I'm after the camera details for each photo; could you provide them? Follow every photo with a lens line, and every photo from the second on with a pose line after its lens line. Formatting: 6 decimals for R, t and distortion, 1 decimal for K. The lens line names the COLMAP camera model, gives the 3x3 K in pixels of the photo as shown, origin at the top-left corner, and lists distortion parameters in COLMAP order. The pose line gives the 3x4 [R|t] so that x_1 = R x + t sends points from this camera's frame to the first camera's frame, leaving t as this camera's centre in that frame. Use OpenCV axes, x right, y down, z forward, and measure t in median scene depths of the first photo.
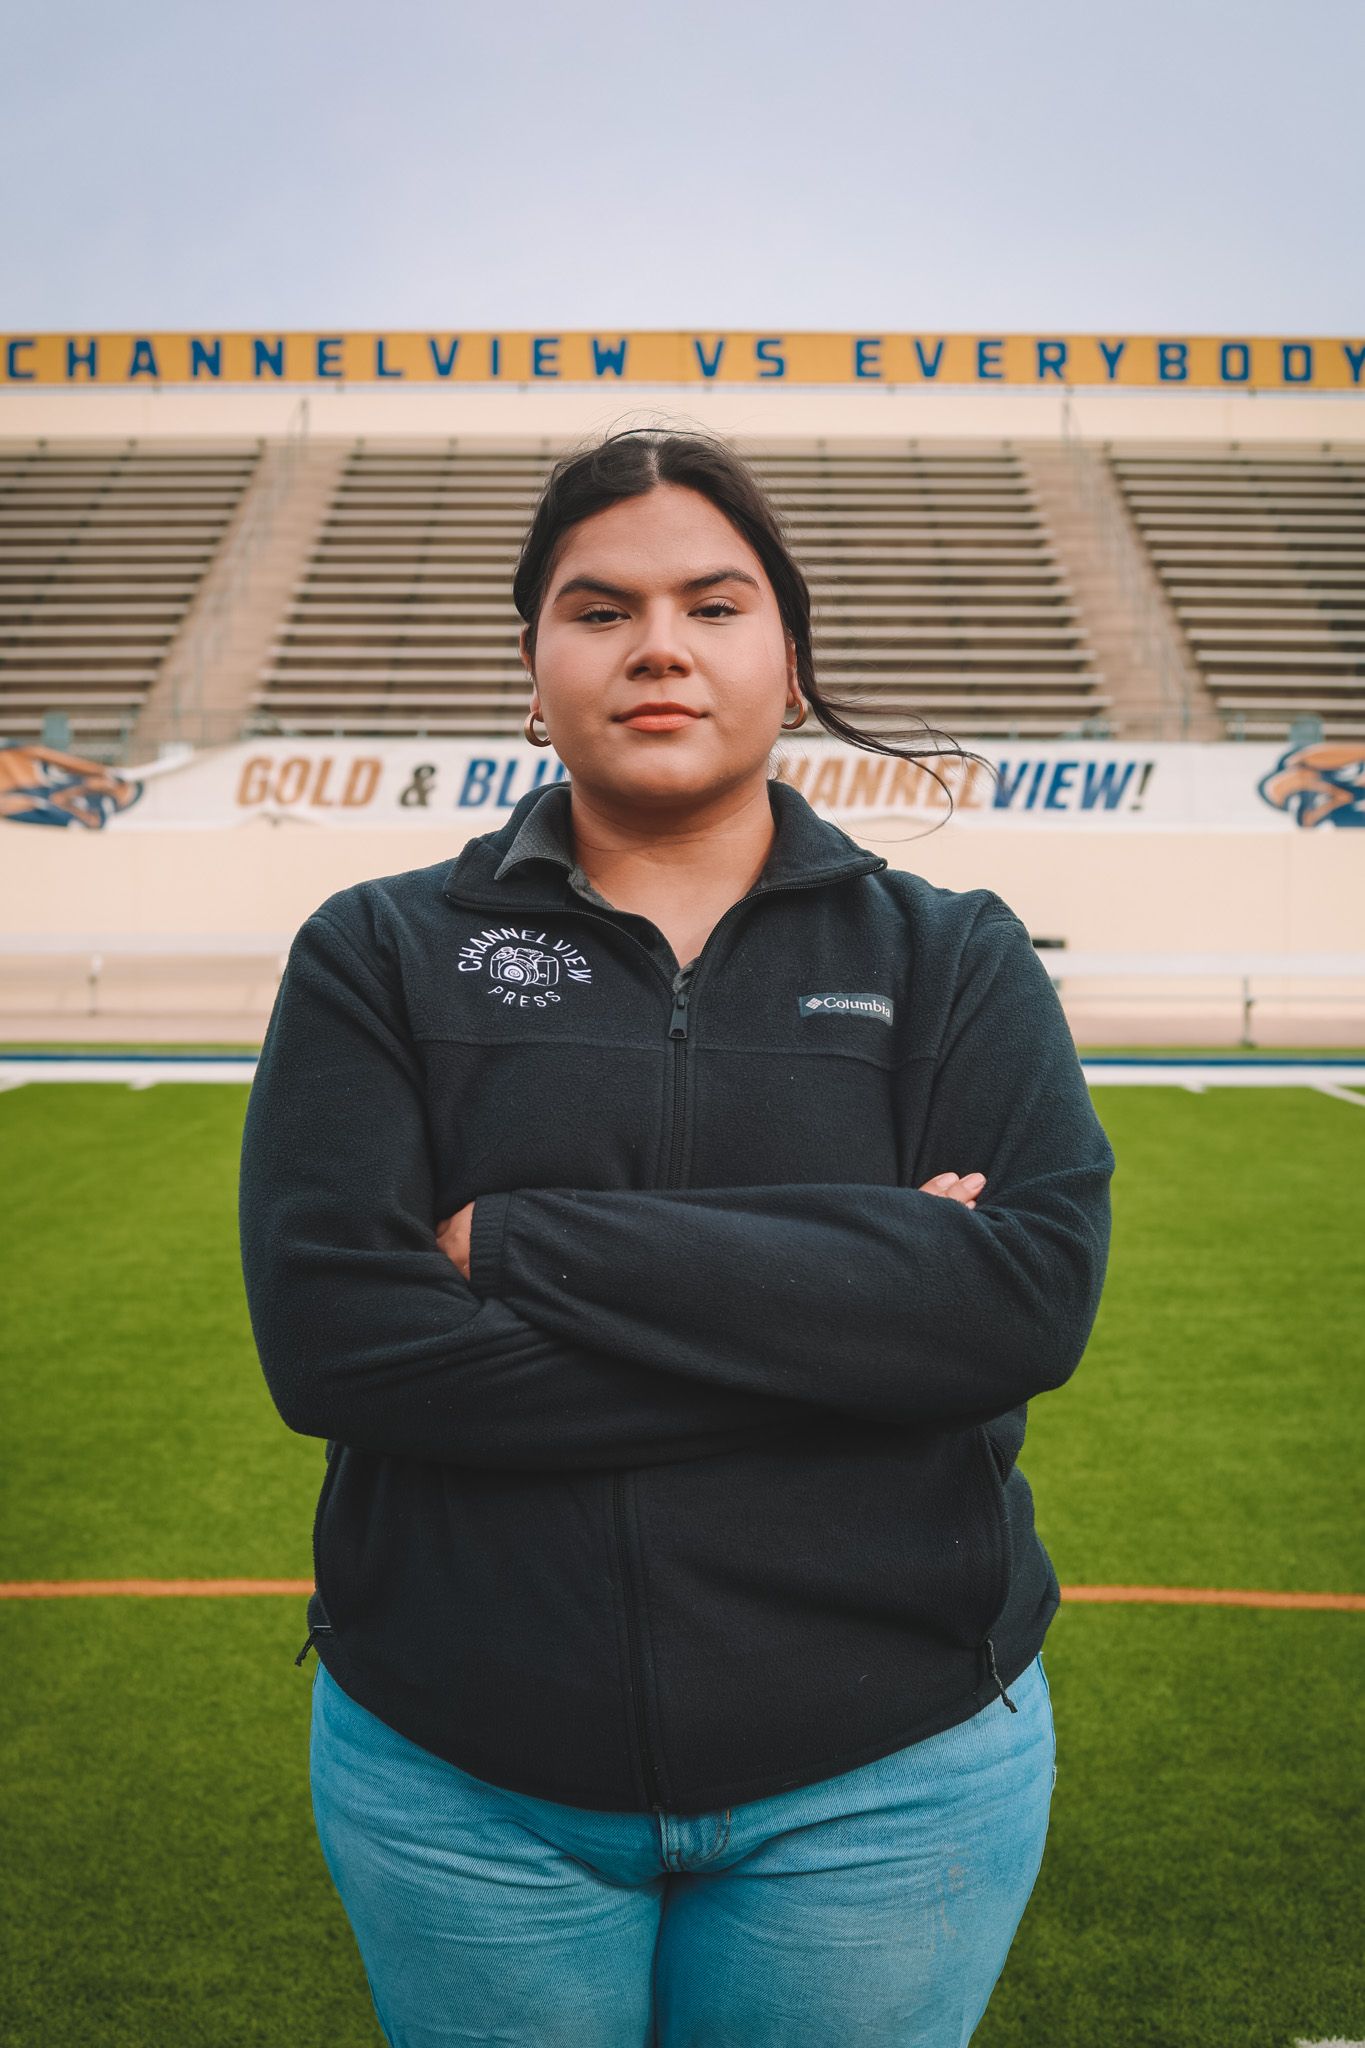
lens RADIAL K [[3007.4, 0, 682.5], [0, 3007.4, 1024.0], [0, 0, 1]] dist [-0.101596, -0.082316]
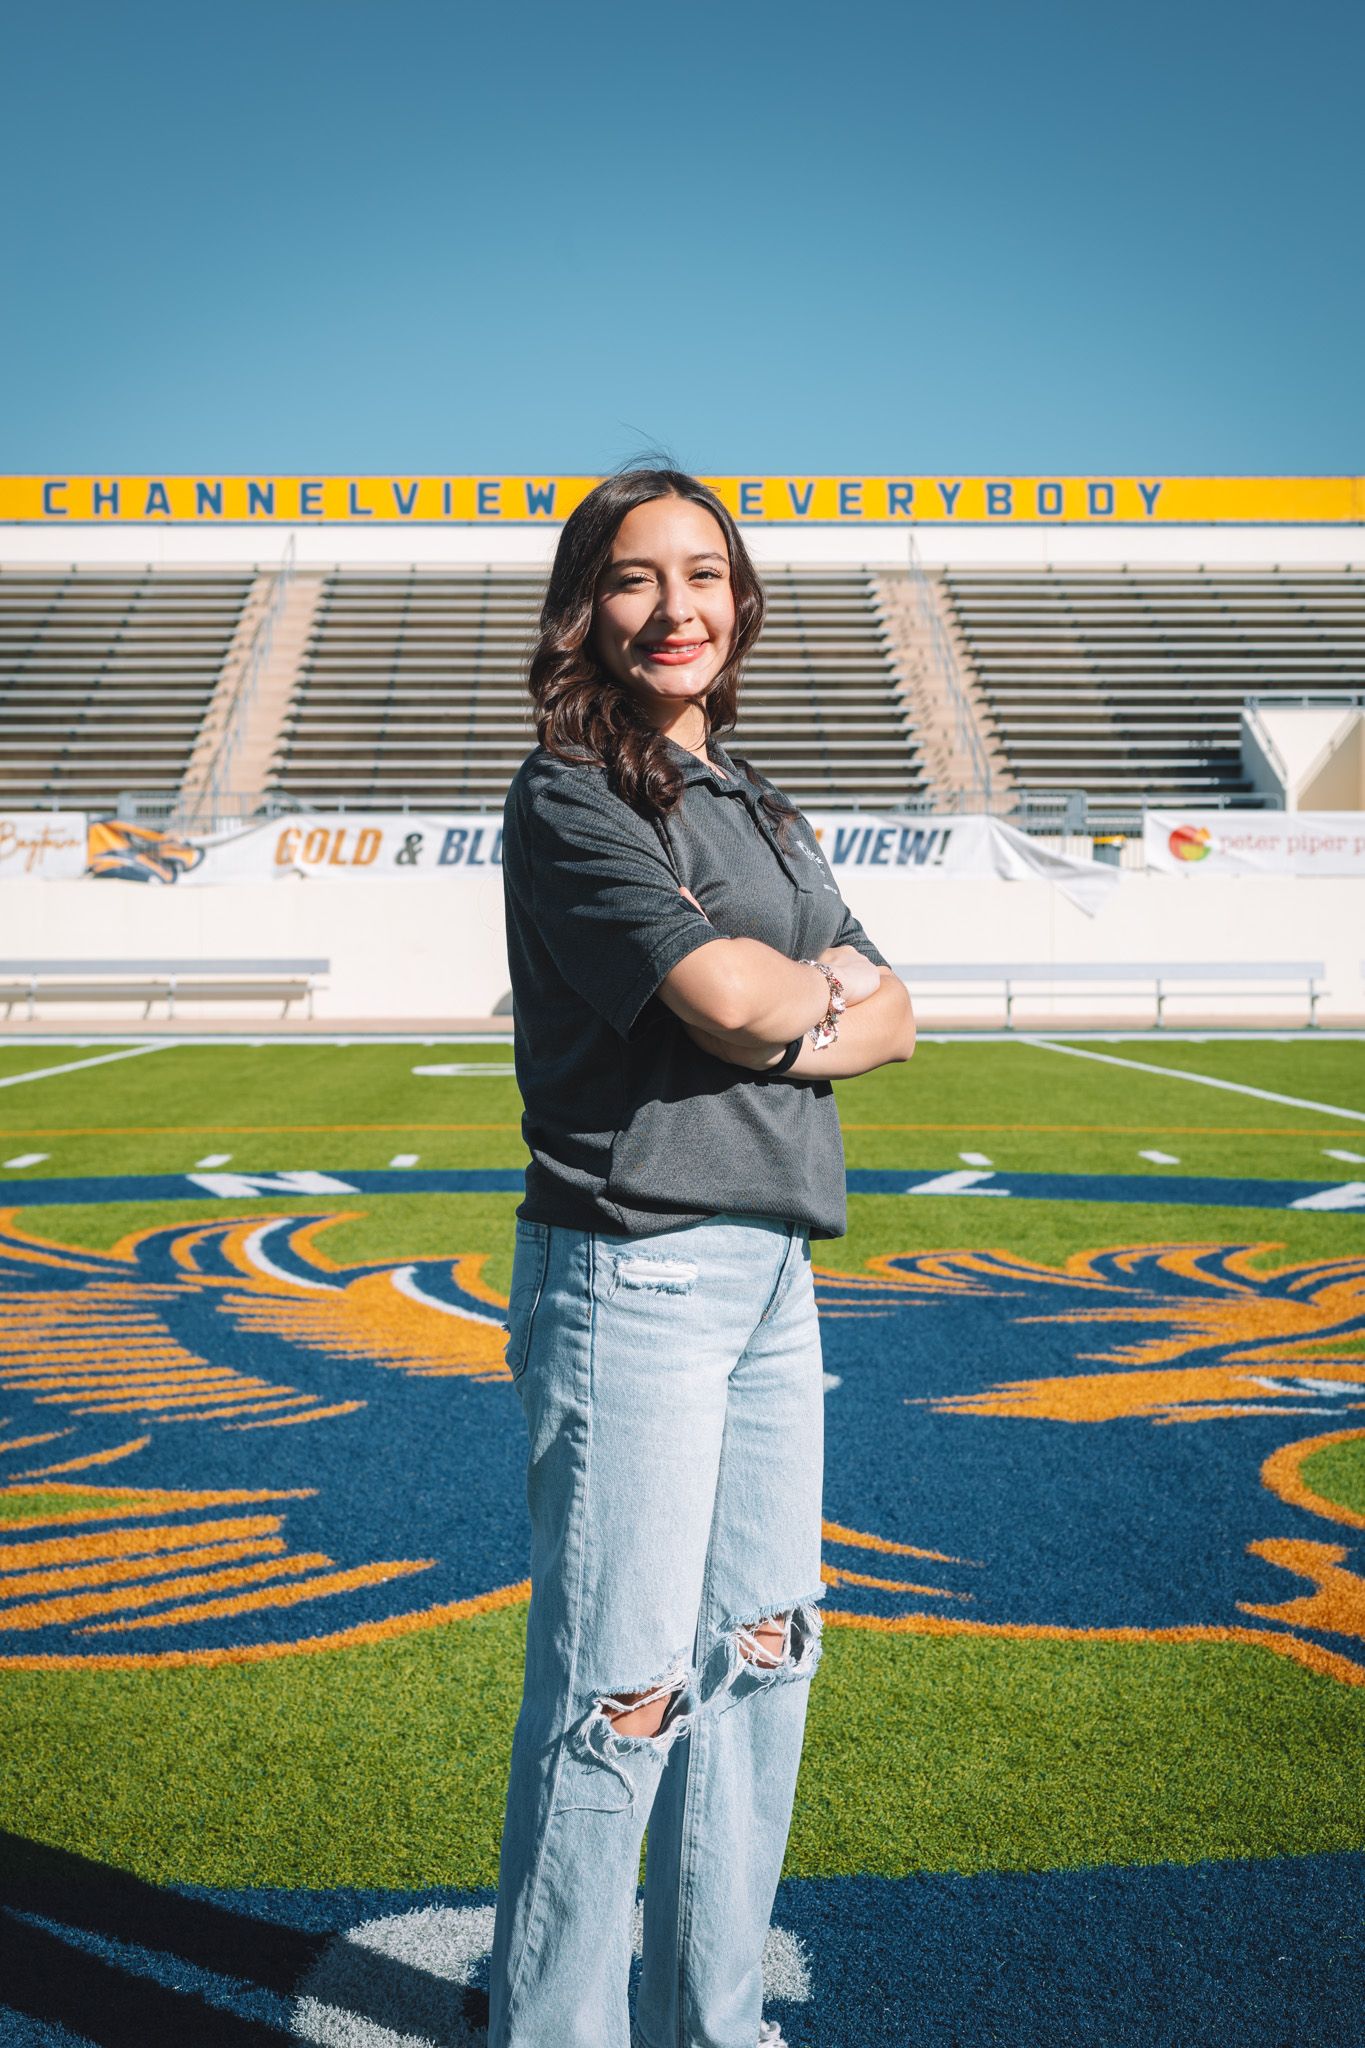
lens RADIAL K [[3003.1, 0, 682.5], [0, 3003.1, 1024.0], [0, 0, 1]] dist [0.004314, -0.000212]
pose [[0.999569, -0.006463, 0.028627, -0.003337], [0.007038, 0.999774, -0.020045, 0.021405], [-0.028491, 0.020238, 0.999389, -0.276099]]
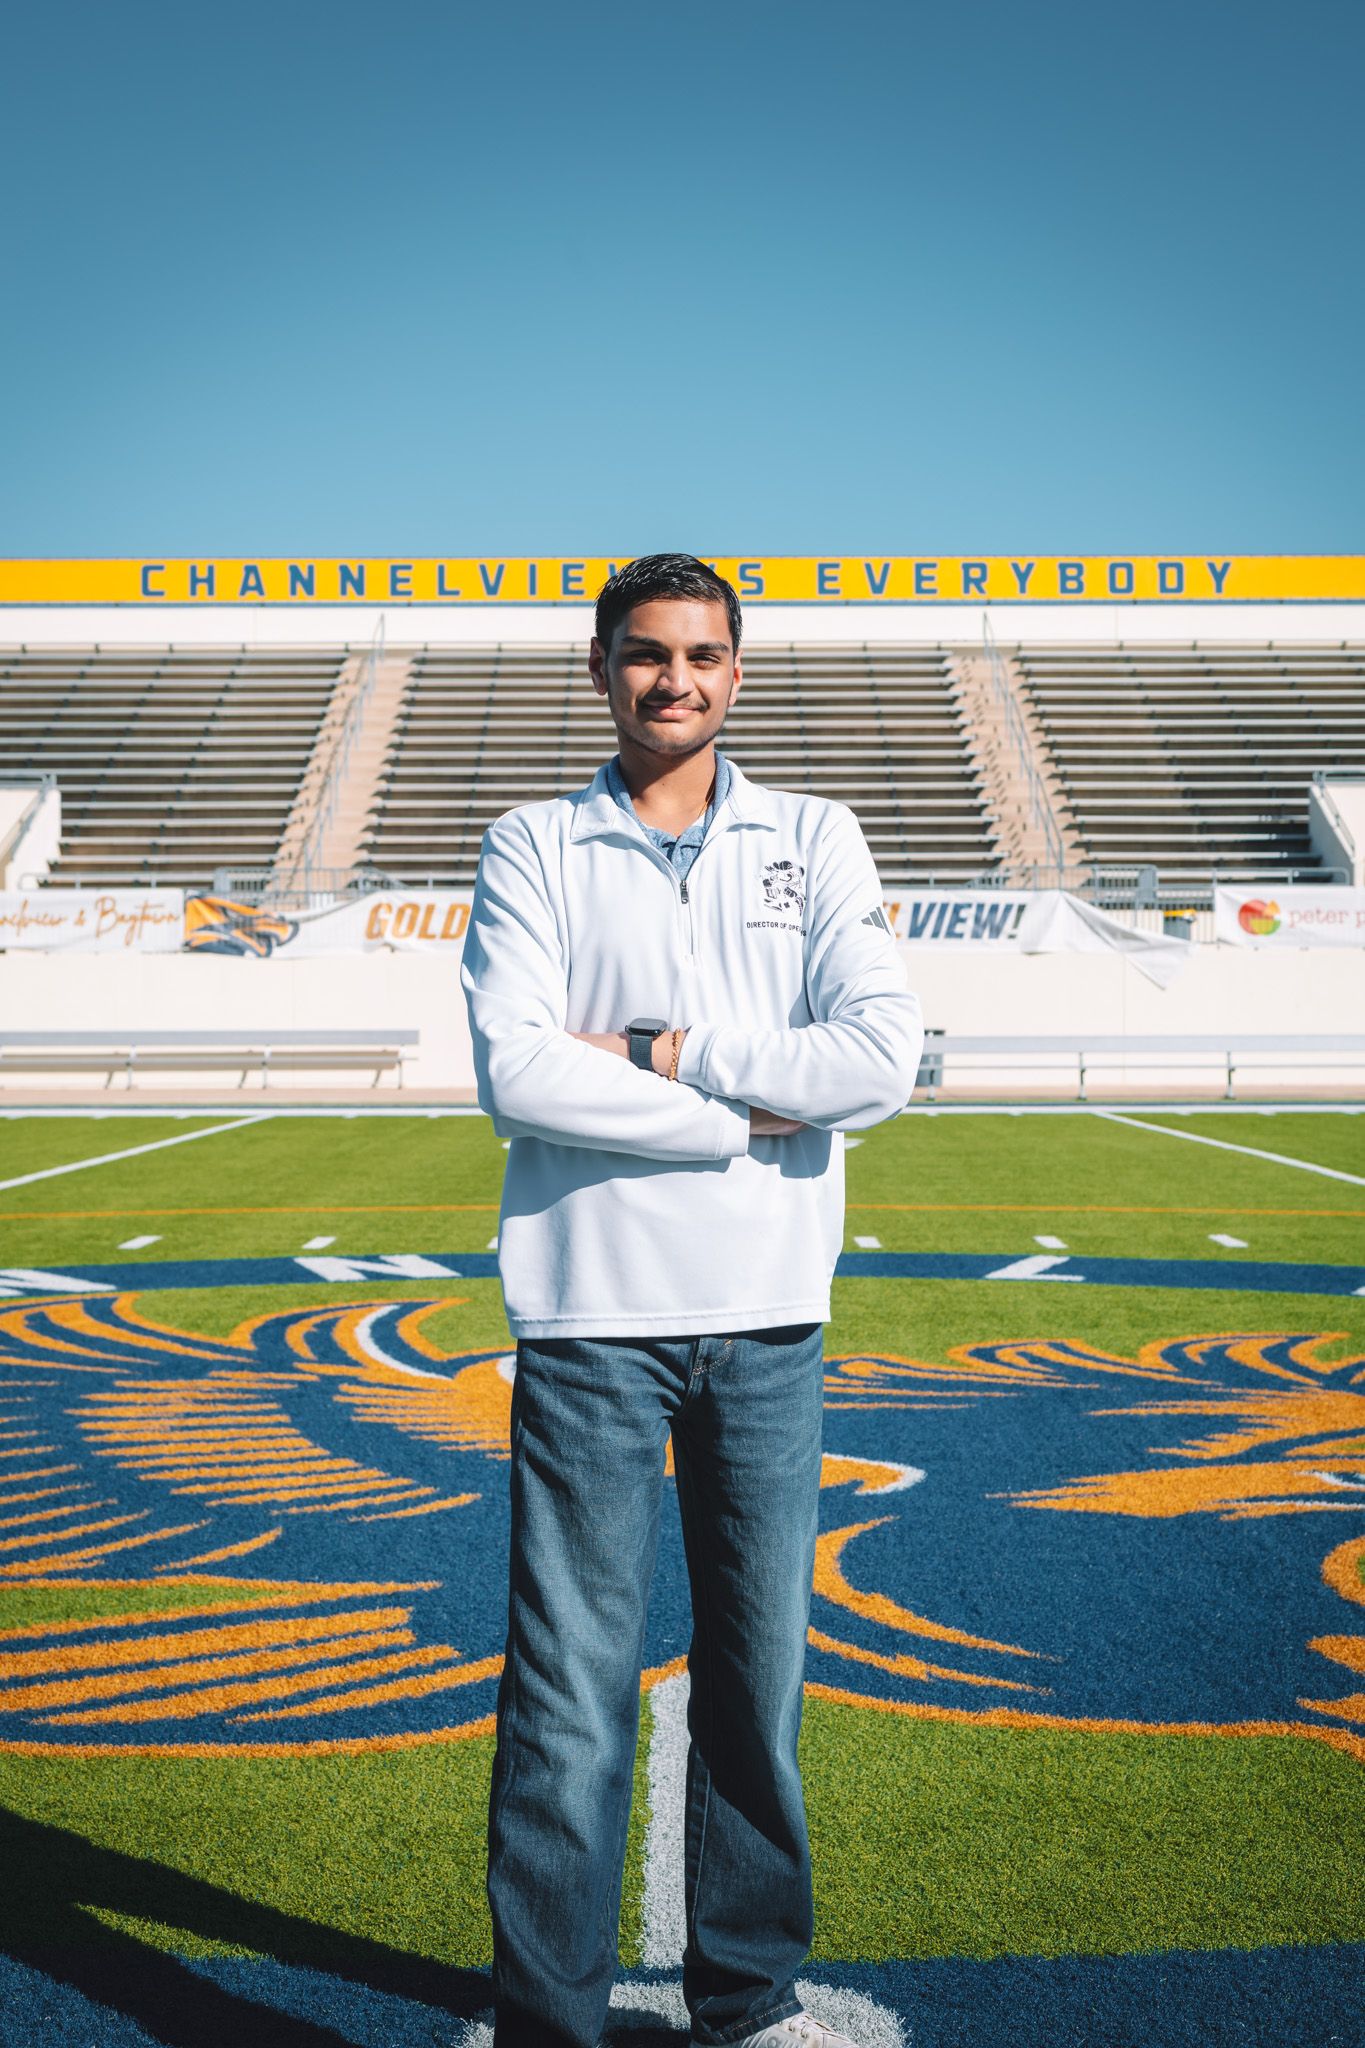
lens RADIAL K [[2953.7, 0, 689.6], [0, 2953.7, 1025.9], [0, 0, 1]] dist [-0.000005, 0.024225]
pose [[0.999971, -0.005691, 0.005106, -0.004639], [0.005891, 0.999182, -0.040001, 0.018191], [-0.004874, 0.040030, 0.999187, -0.284784]]
